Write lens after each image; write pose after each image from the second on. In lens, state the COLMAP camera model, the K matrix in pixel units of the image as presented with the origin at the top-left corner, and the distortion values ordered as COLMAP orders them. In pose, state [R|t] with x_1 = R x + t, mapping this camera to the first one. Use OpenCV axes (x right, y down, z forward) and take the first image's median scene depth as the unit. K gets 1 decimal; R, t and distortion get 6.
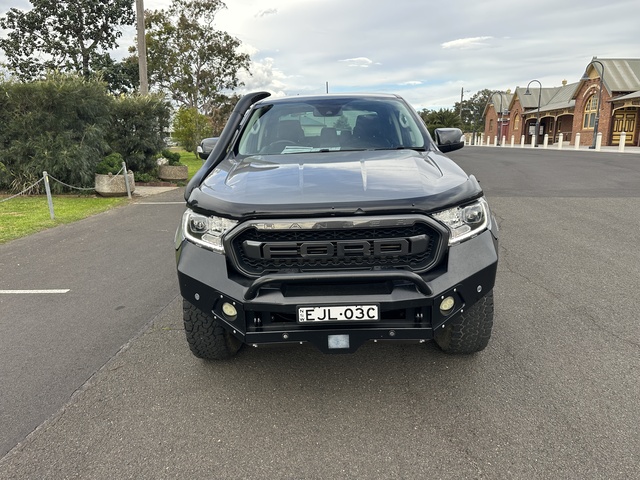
lens RADIAL K [[450.3, 0, 320.0], [0, 450.3, 240.0], [0, 0, 1]] dist [0.001954, -0.011867]
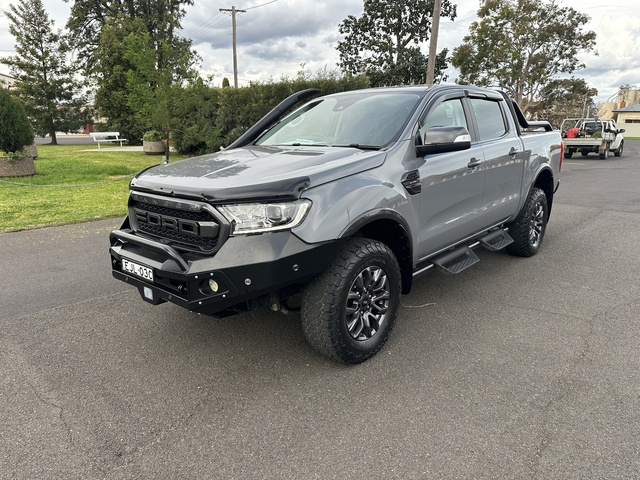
lens RADIAL K [[450.3, 0, 320.0], [0, 450.3, 240.0], [0, 0, 1]] dist [0.001954, -0.011867]
pose [[0.760823, 0.178754, -0.623856, 0.107148], [-0.162486, 0.983167, 0.083547, -0.009783], [0.628289, 0.037803, 0.777061, 0.027277]]
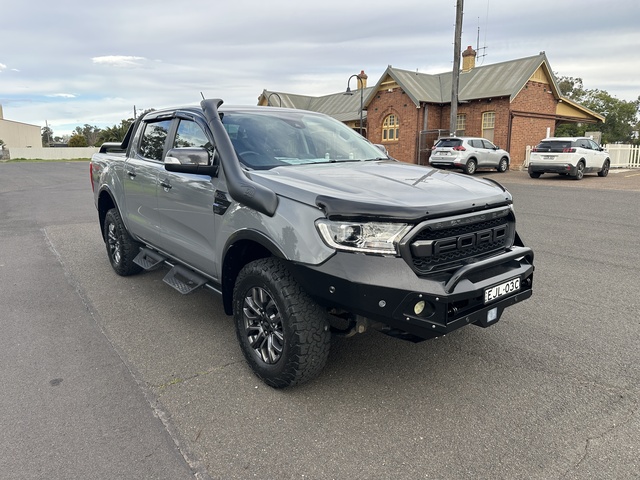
lens RADIAL K [[450.3, 0, 320.0], [0, 450.3, 240.0], [0, 0, 1]] dist [0.001954, -0.011867]
pose [[0.766652, -0.106158, 0.633226, -0.095945], [0.131641, 0.991274, 0.006805, -0.003678], [-0.628423, 0.078141, 0.773937, 0.030317]]
